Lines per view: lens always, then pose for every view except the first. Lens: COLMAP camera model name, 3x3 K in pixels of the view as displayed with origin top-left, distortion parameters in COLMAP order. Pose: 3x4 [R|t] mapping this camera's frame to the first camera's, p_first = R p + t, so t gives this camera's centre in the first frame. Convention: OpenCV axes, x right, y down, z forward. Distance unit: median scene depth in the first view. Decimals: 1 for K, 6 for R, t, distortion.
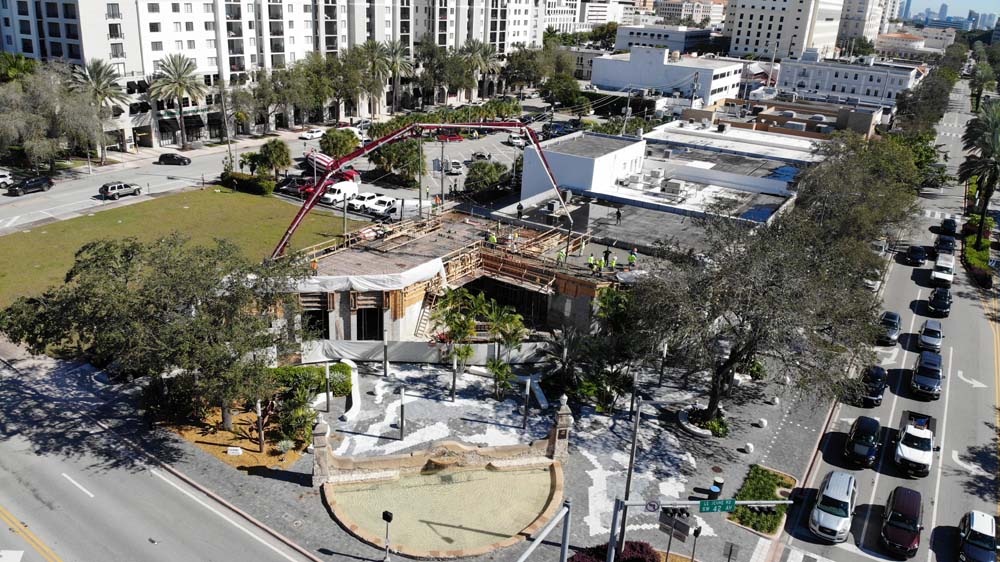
lens RADIAL K [[730.0, 0, 500.0], [0, 730.0, 281.0], [0, 0, 1]] dist [0.102225, -0.227811]
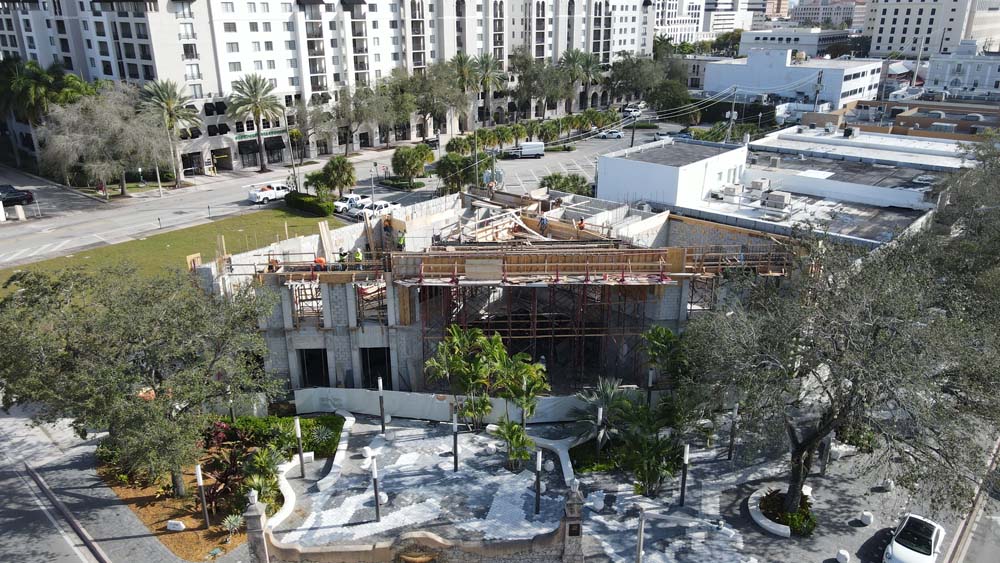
lens RADIAL K [[737.9, 0, 500.0], [0, 737.9, 281.5], [0, 0, 1]] dist [0.015578, 0.010582]
pose [[0.985466, 0.003176, -0.169842, 0.044449], [-0.007619, 0.999645, -0.025516, -0.007705], [0.169701, 0.026439, 0.985141, 0.076800]]
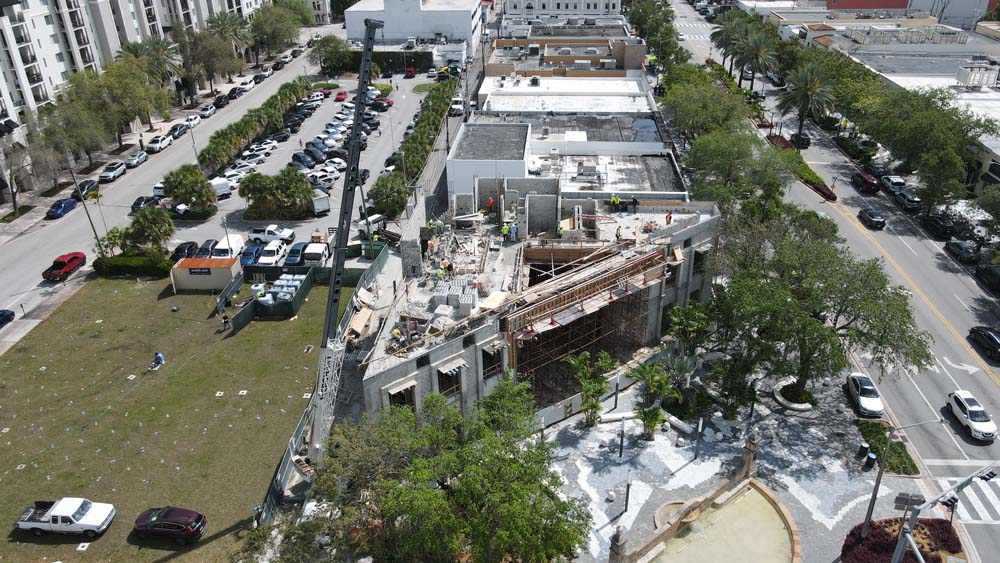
lens RADIAL K [[737.9, 0, 500.0], [0, 737.9, 281.5], [0, 0, 1]] dist [0.015578, 0.010582]
pose [[0.885353, -0.280400, 0.370845, -0.209913], [0.232235, 0.957738, 0.169721, -0.118182], [-0.402762, -0.064140, 0.913055, 0.027028]]
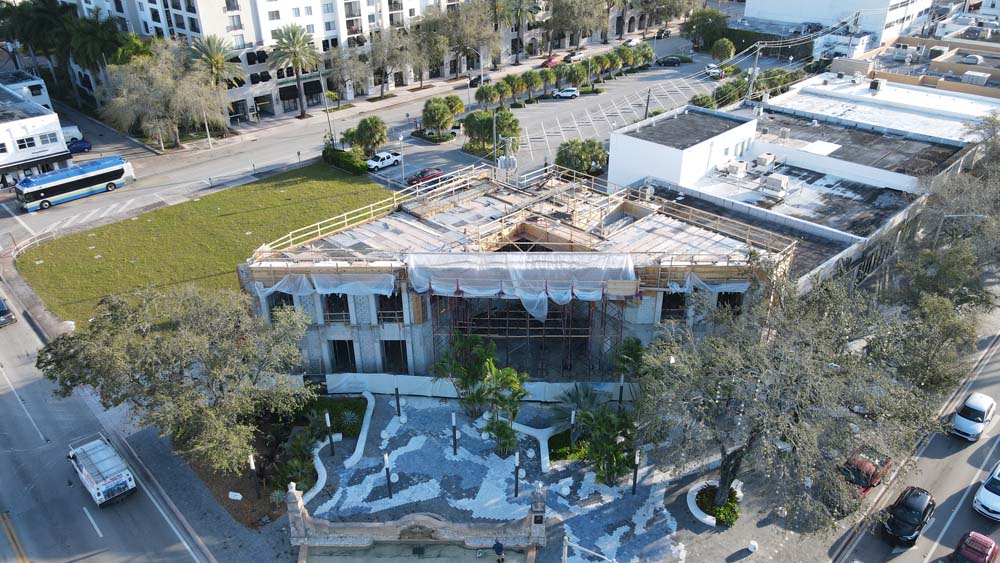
lens RADIAL K [[737.9, 0, 500.0], [0, 737.9, 281.5], [0, 0, 1]] dist [0.015578, 0.010582]
pose [[0.973063, 0.051560, -0.224699, 0.076754], [-0.024848, 0.992448, 0.120125, -0.069438], [0.229195, -0.111306, 0.966996, 0.027980]]
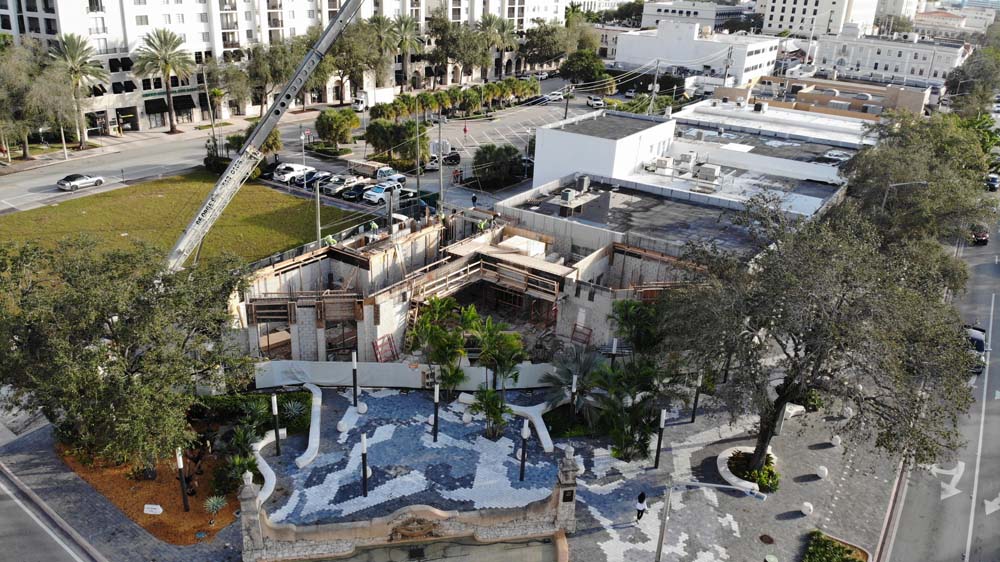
lens RADIAL K [[730.0, 0, 500.0], [0, 730.0, 281.0], [0, 0, 1]] dist [0.102225, -0.227811]
pose [[0.999463, 0.004714, -0.032441, 0.012259], [-0.004041, 0.999776, 0.020767, -0.010769], [0.032532, -0.020625, 0.999258, 0.073059]]
